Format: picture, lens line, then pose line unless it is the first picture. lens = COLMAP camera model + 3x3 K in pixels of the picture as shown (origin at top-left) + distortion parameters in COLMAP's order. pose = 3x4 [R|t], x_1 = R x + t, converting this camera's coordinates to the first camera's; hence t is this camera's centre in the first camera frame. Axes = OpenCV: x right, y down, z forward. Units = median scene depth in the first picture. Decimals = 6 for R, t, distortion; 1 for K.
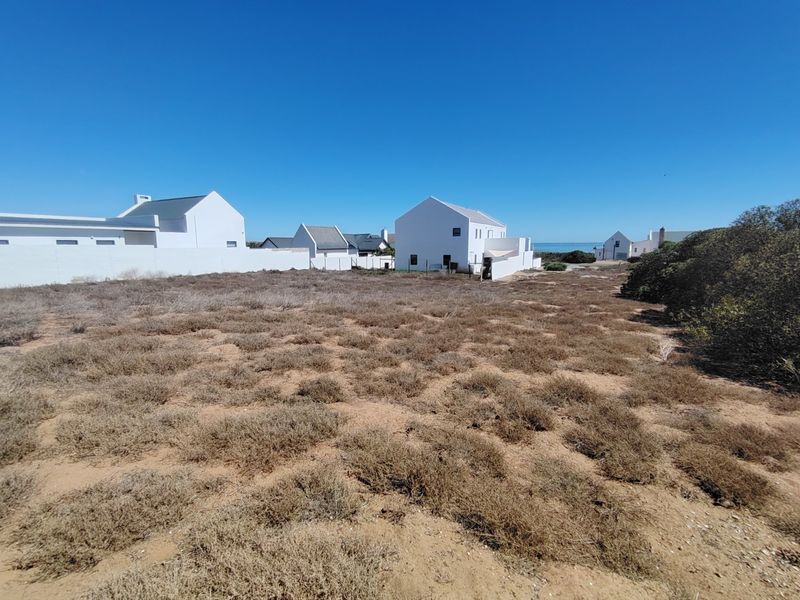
lens RADIAL K [[377.2, 0, 398.5], [0, 377.2, 301.6], [0, 0, 1]] dist [-0.003663, 0.001570]
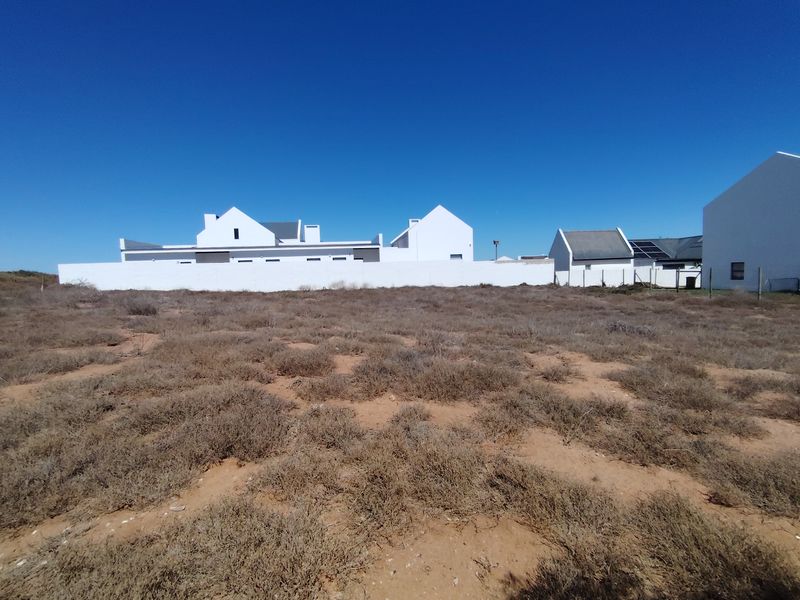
lens RADIAL K [[377.2, 0, 395.8], [0, 377.2, 301.0], [0, 0, 1]] dist [-0.003663, 0.001570]
pose [[0.581602, 0.049848, -0.811945, 0.226276], [-0.091214, 0.995822, -0.004200, -0.019315], [0.808343, 0.076503, 0.583719, 0.275749]]
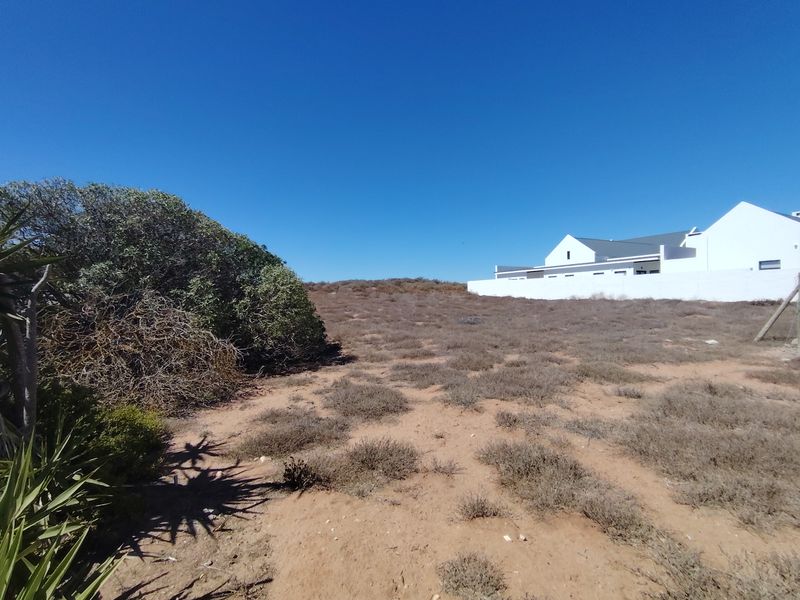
lens RADIAL K [[377.2, 0, 401.4], [0, 377.2, 300.4], [0, 0, 1]] dist [-0.003663, 0.001570]
pose [[-0.591341, 0.032512, -0.805766, 0.514122], [-0.089978, 0.990288, 0.105991, -0.083197], [0.801386, 0.135178, -0.582672, 0.751179]]
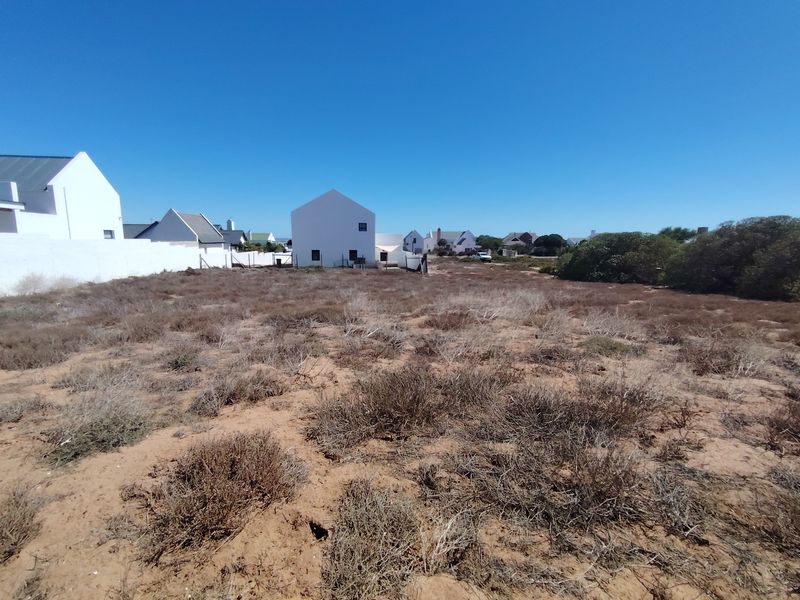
lens RADIAL K [[377.2, 0, 401.1], [0, 377.2, 302.7], [0, 0, 1]] dist [-0.003663, 0.001570]
pose [[0.818371, -0.081757, 0.568845, -0.355616], [0.073915, 0.996582, 0.036896, -0.014620], [-0.569917, 0.011852, 0.821617, 0.131240]]
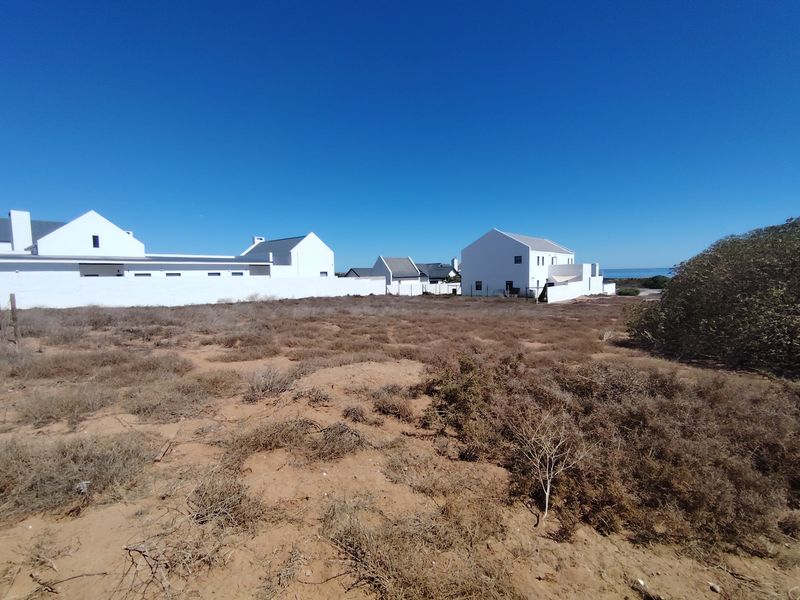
lens RADIAL K [[377.2, 0, 398.5], [0, 377.2, 300.8], [0, 0, 1]] dist [-0.003663, 0.001570]
pose [[0.979172, -0.002253, -0.203020, 0.038324], [-0.013701, 0.996926, -0.077143, 0.022013], [0.202570, 0.078318, 0.976131, -0.122922]]
